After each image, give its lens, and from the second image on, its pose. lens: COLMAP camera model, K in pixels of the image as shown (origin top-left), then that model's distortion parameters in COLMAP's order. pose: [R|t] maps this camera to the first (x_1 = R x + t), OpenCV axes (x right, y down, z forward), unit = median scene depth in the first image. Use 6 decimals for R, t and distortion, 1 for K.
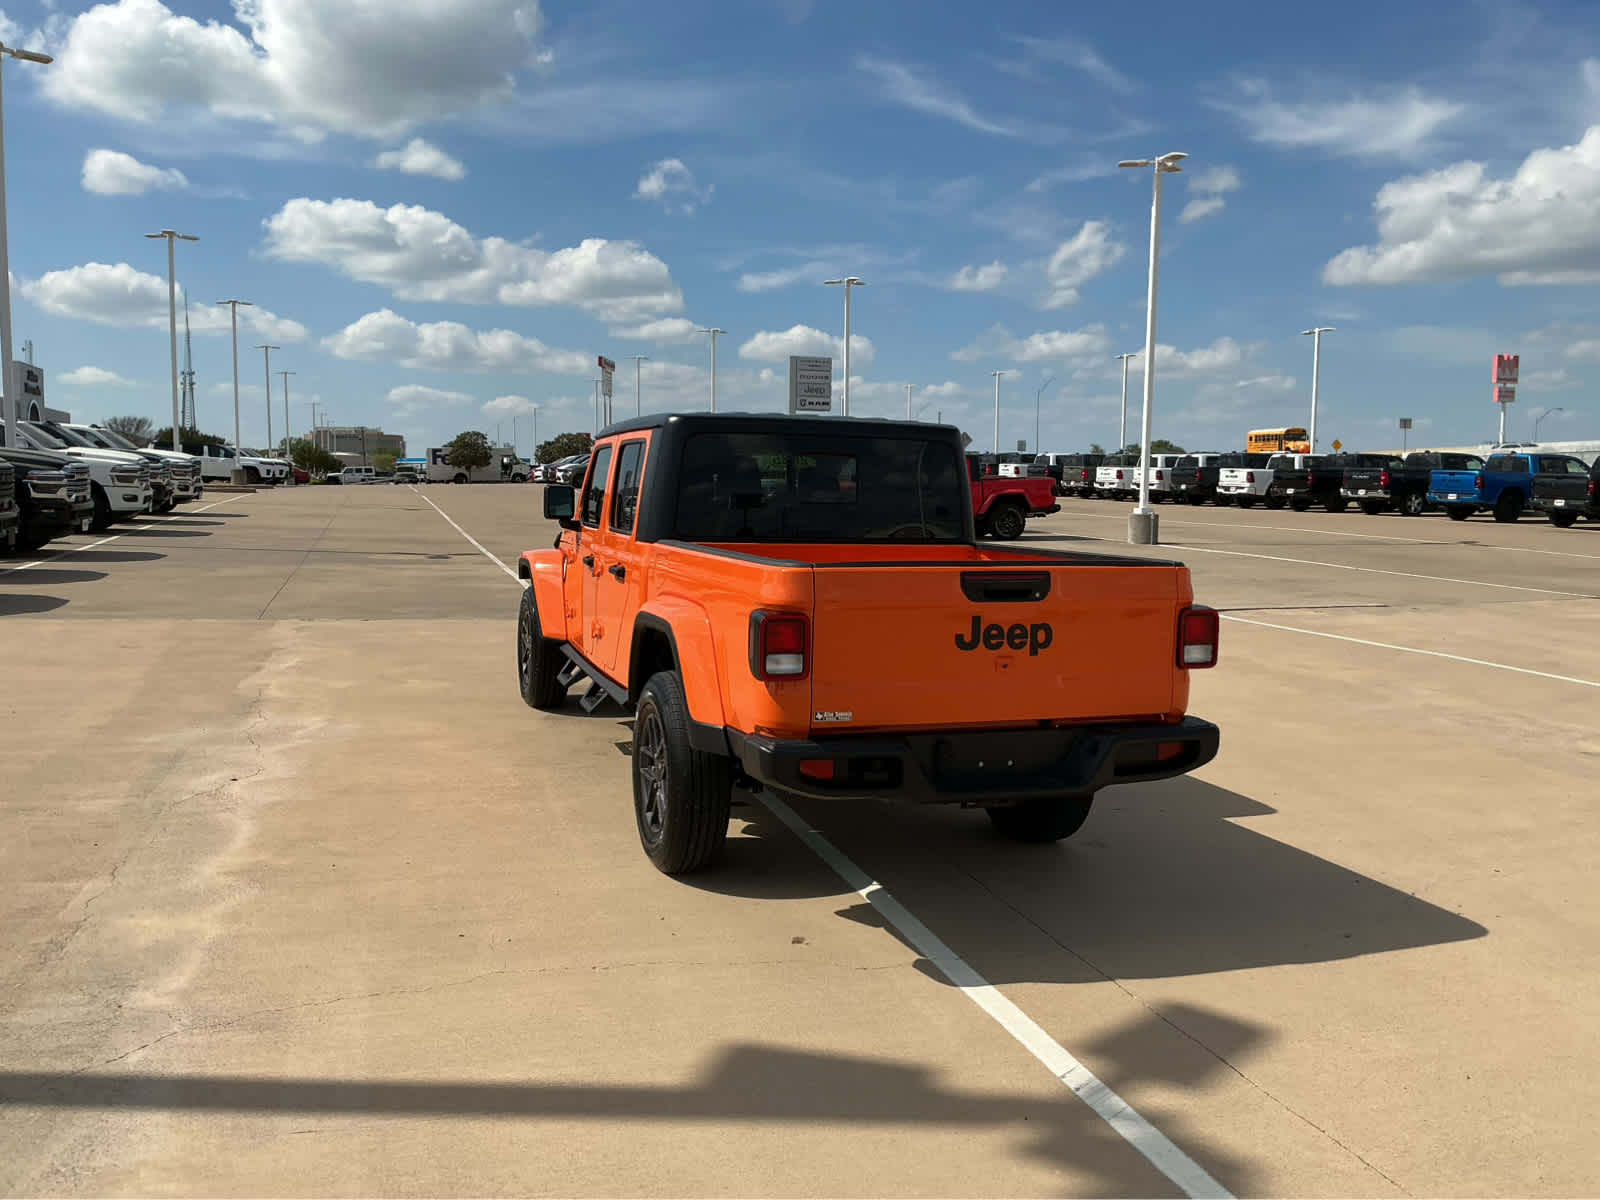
lens RADIAL K [[1323.8, 0, 792.2], [0, 1323.8, 610.2], [0, 0, 1]] dist [0.053498, -0.108121]
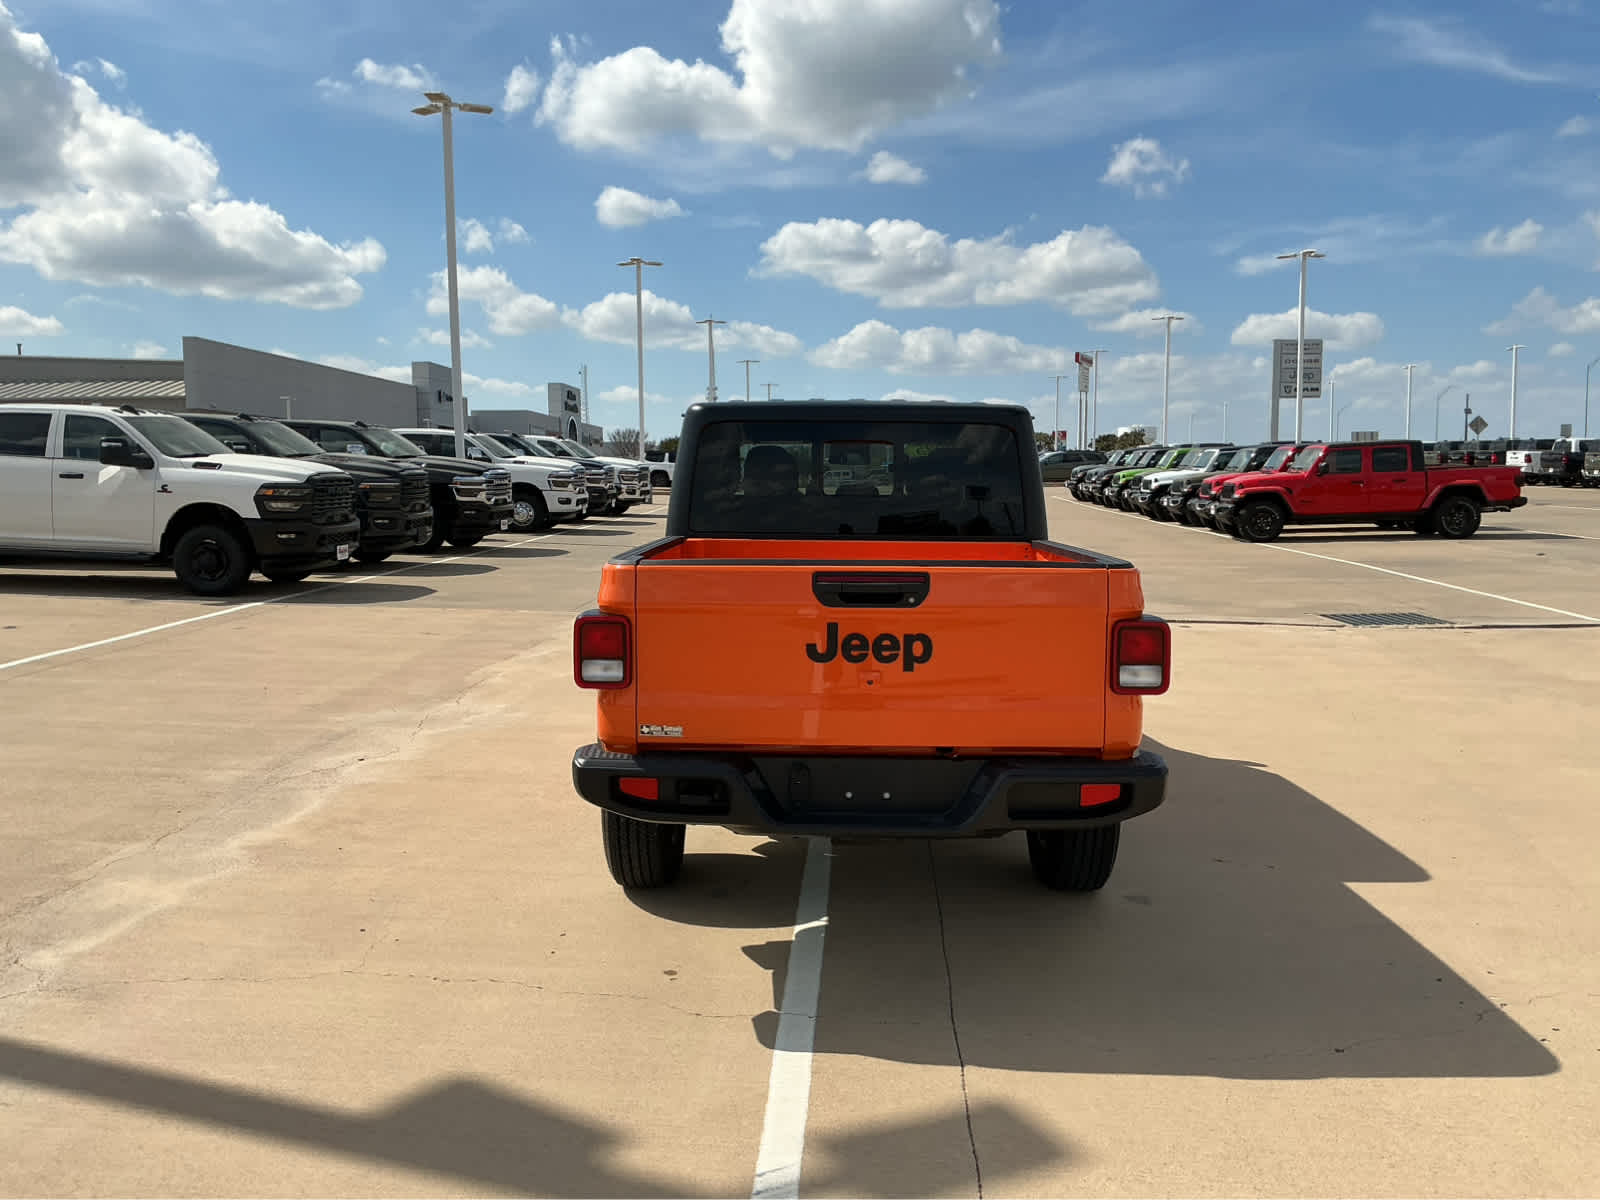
lens RADIAL K [[1323.8, 0, 790.5], [0, 1323.8, 612.5], [0, 0, 1]] dist [0.053498, -0.108121]
pose [[0.934432, 0.019908, -0.355584, 0.056956], [-0.018943, 0.999801, 0.006195, -0.001010], [0.355637, 0.000947, 0.934624, 0.024563]]
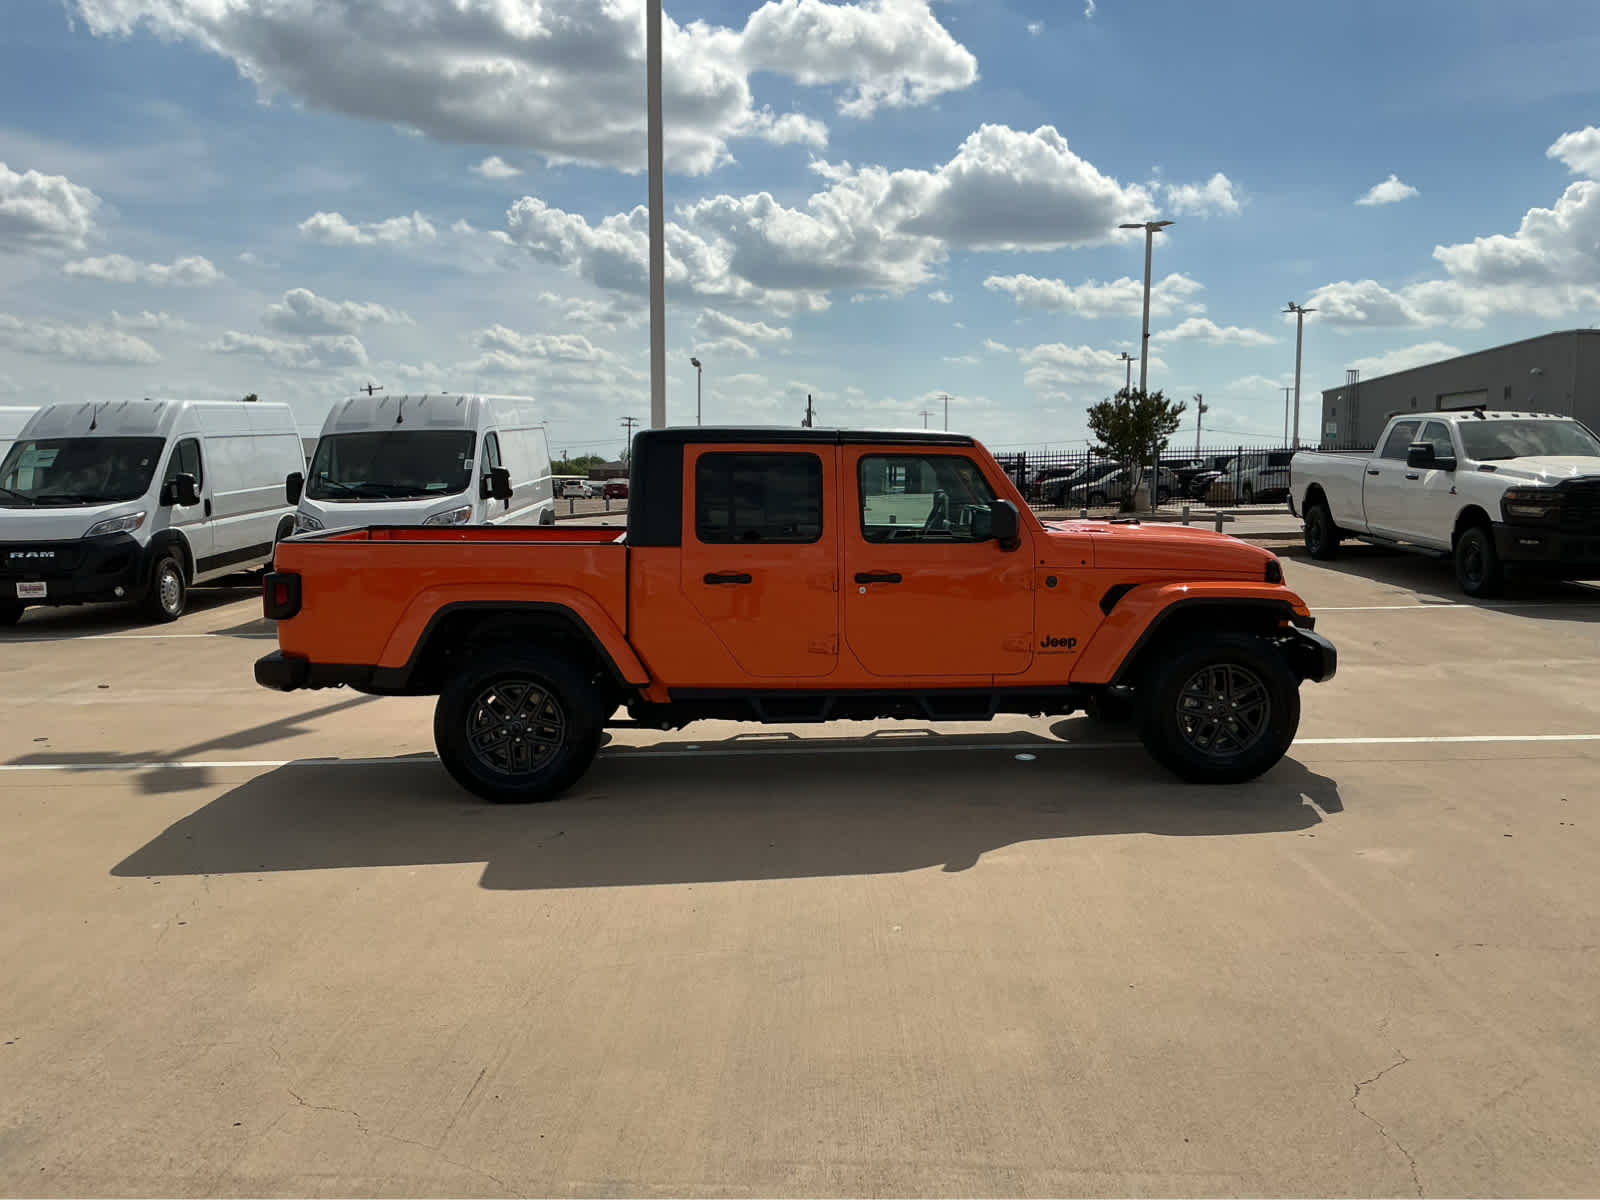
lens RADIAL K [[1323.8, 0, 791.0], [0, 1323.8, 601.5], [0, 0, 1]] dist [0.053498, -0.108121]
pose [[-0.290156, 0.079609, -0.953662, 0.213767], [-0.096543, 0.989015, 0.111934, -0.026674], [0.952097, 0.124547, -0.279283, 0.276824]]
